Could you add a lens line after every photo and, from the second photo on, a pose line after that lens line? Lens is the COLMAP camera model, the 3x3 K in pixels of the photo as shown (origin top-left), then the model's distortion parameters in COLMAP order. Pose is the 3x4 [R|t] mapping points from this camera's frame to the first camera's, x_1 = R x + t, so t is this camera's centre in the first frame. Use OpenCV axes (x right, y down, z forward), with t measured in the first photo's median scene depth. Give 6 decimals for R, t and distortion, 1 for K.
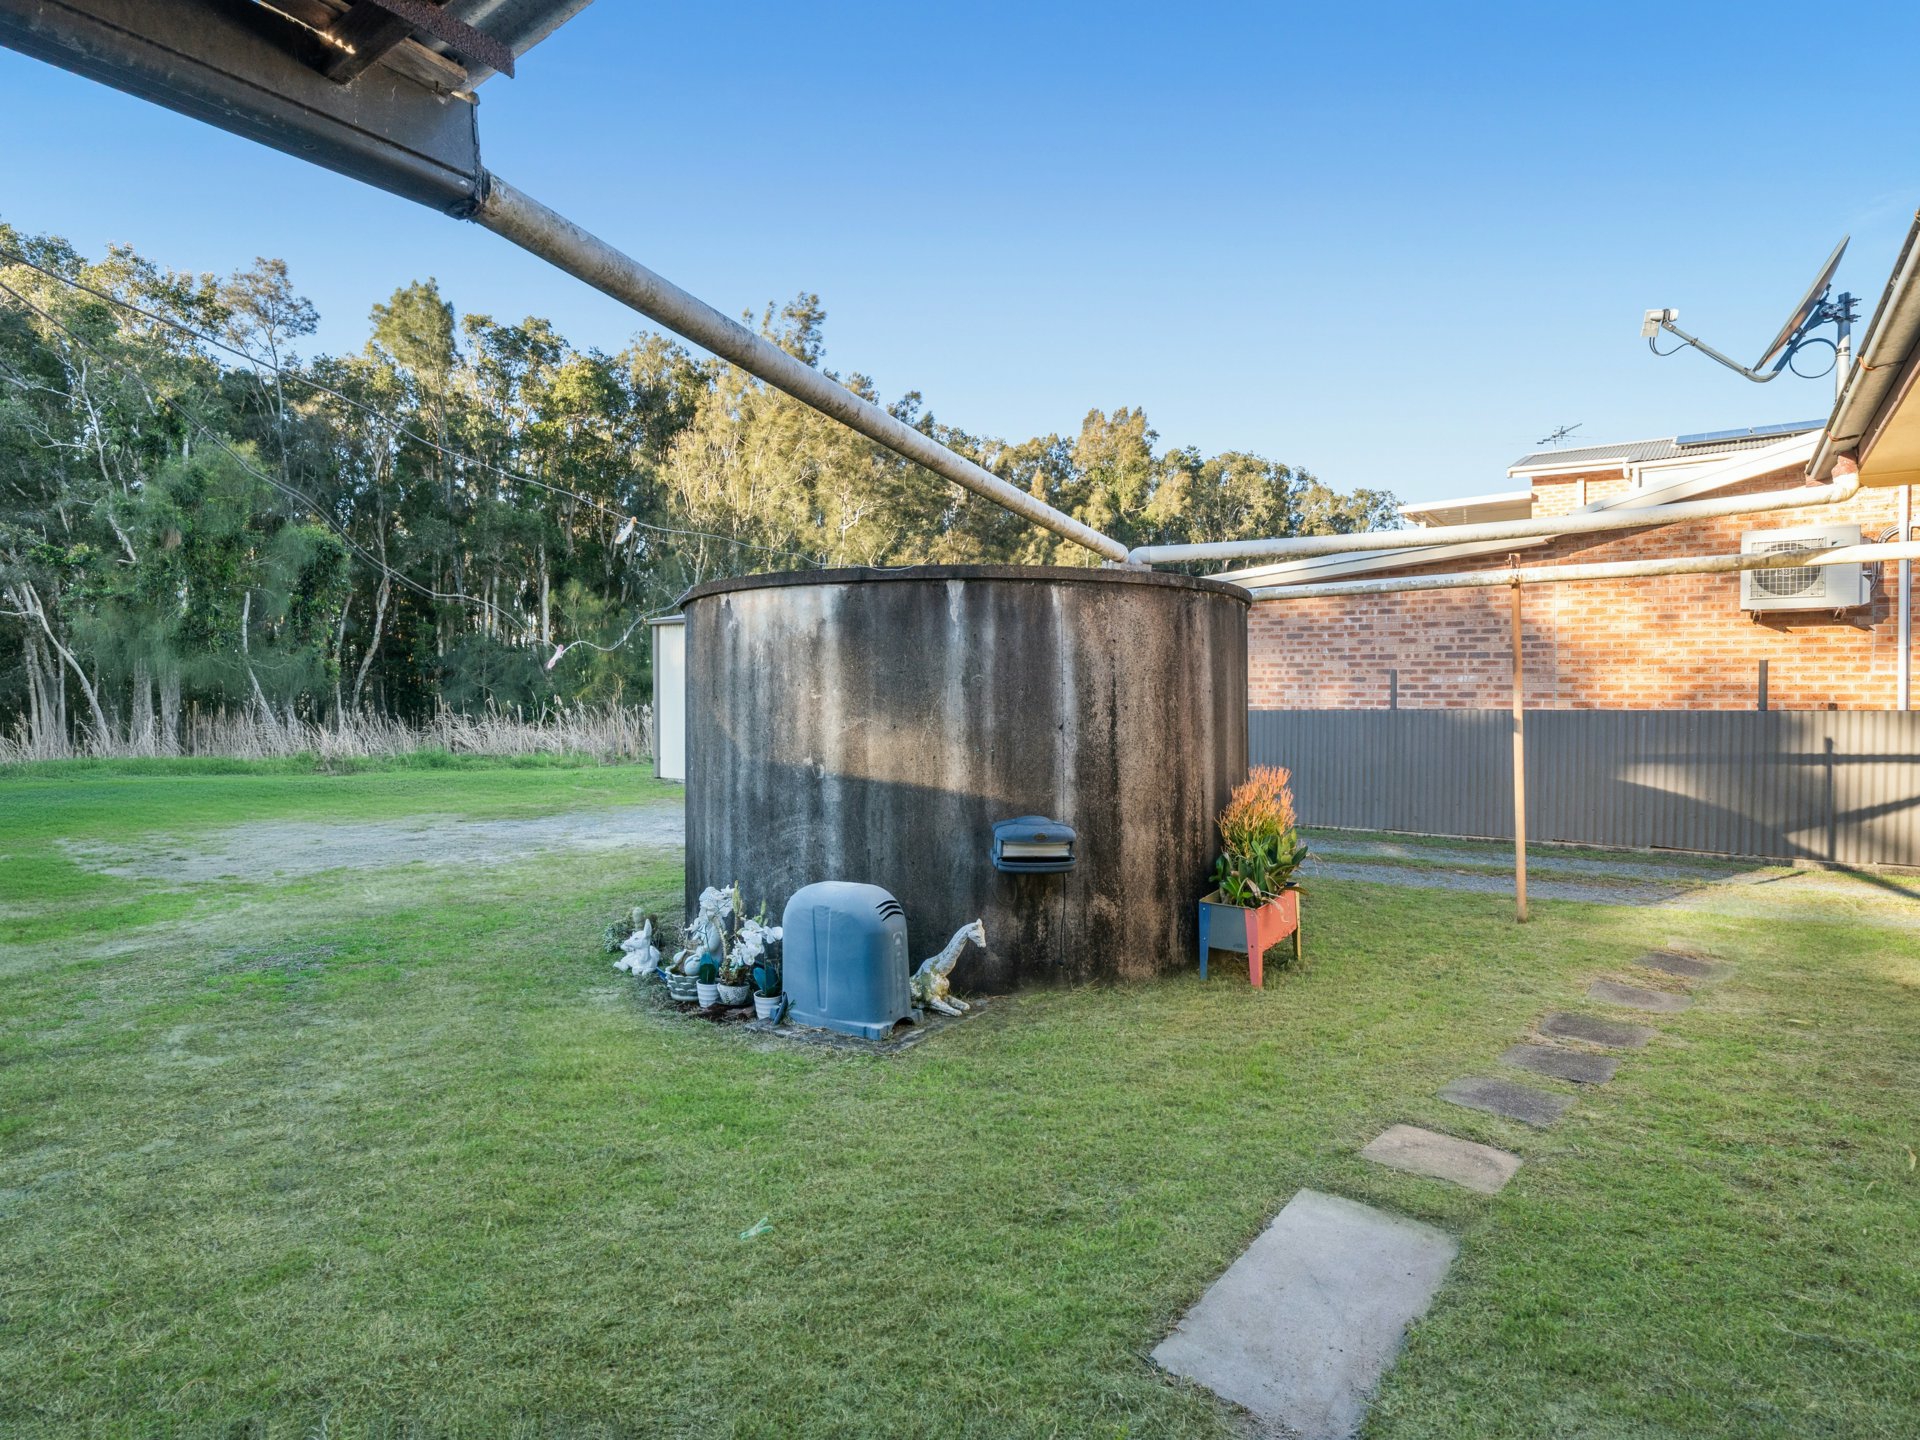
lens RADIAL K [[977.0, 0, 973.9], [0, 977.0, 714.6], [0, 0, 1]] dist [0.003230, 0.001556]
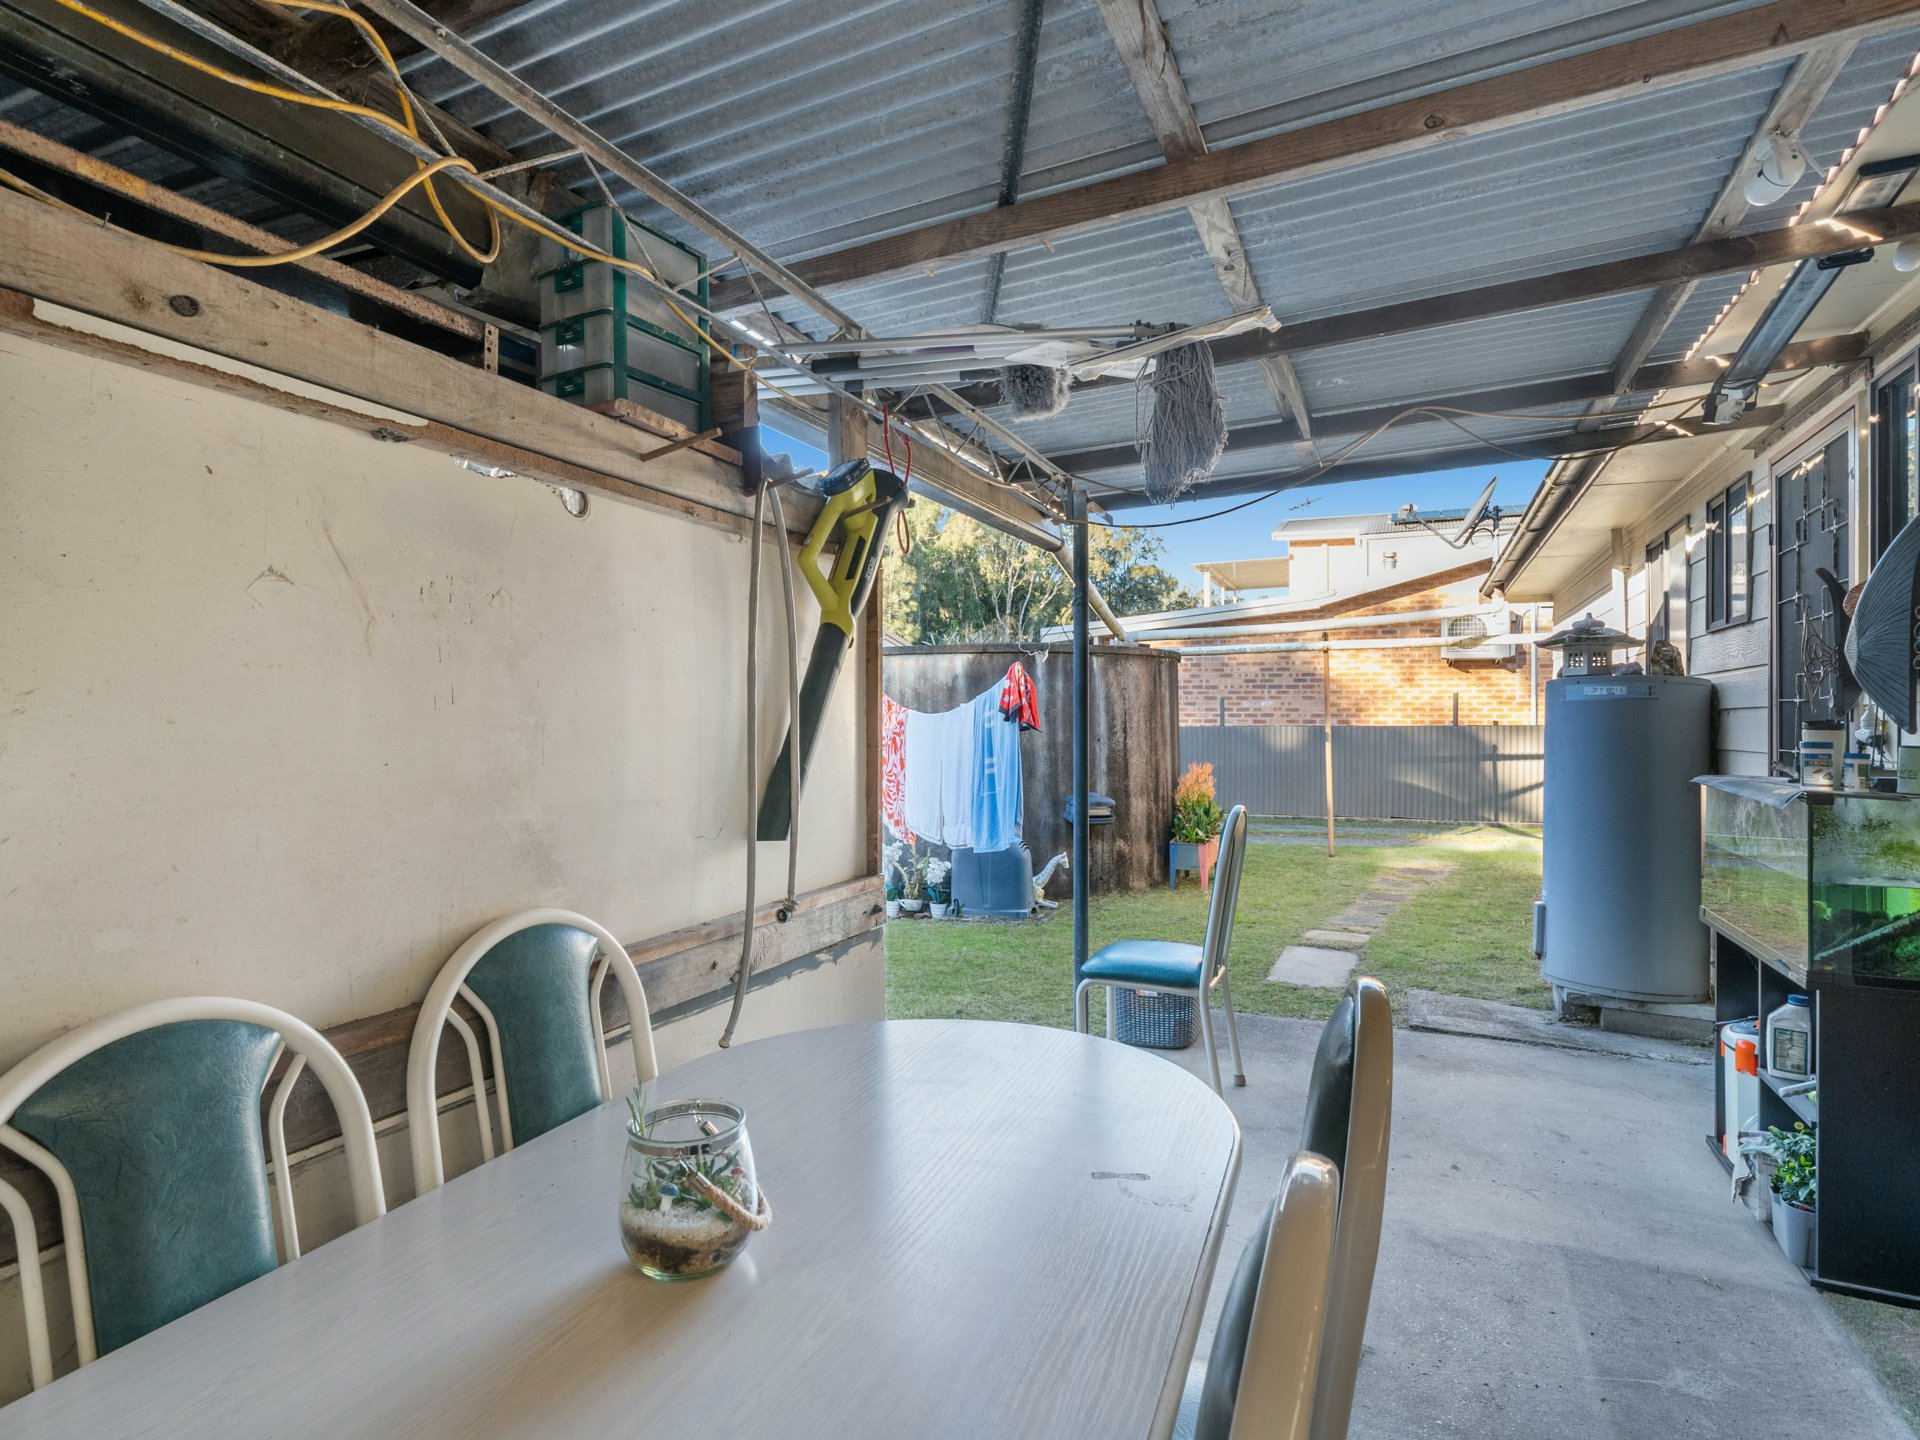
lens RADIAL K [[977.0, 0, 944.1], [0, 977.0, 727.5], [0, 0, 1]] dist [0.003230, 0.001556]
pose [[0.979197, -0.006732, 0.202800, -0.491542], [0.007440, 0.999969, -0.002728, -0.005685], [-0.202776, 0.004180, 0.979216, -0.571811]]
